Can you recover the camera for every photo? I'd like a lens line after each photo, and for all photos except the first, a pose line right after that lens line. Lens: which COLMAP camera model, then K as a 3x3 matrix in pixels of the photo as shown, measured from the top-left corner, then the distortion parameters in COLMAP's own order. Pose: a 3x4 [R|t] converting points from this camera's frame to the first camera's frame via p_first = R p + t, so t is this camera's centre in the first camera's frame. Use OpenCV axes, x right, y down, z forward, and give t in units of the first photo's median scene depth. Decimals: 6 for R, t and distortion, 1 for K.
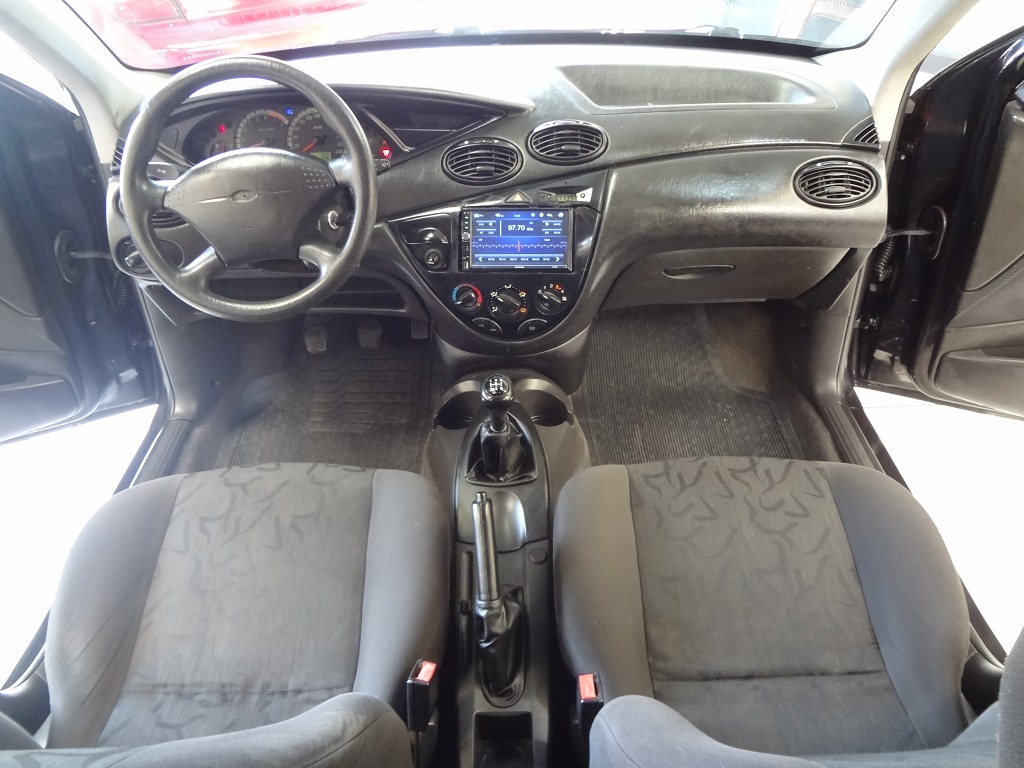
lens RADIAL K [[784.9, 0, 512.2], [0, 784.9, 398.6], [0, 0, 1]] dist [-0.037479, 0.000993]
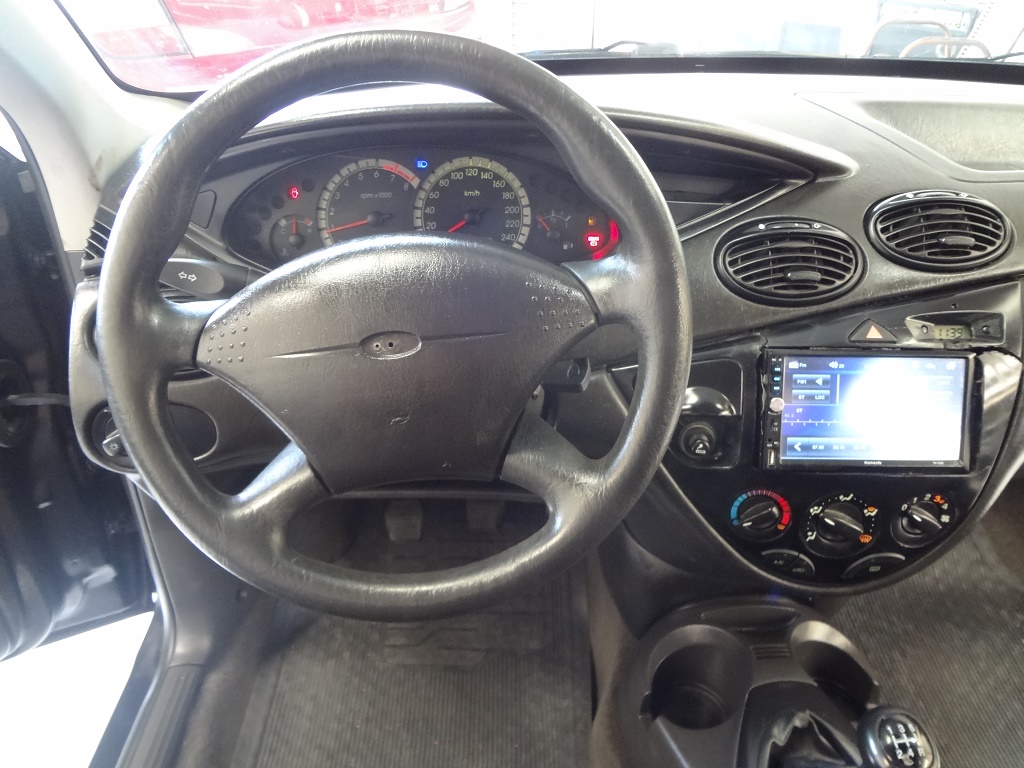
lens RADIAL K [[784.9, 0, 512.2], [0, 784.9, 398.6], [0, 0, 1]] dist [-0.037479, 0.000993]
pose [[0.999579, 0.006689, 0.028250, -0.240366], [-0.004356, 0.996634, -0.081860, -0.162881], [-0.028702, 0.081702, 0.996243, 0.473892]]
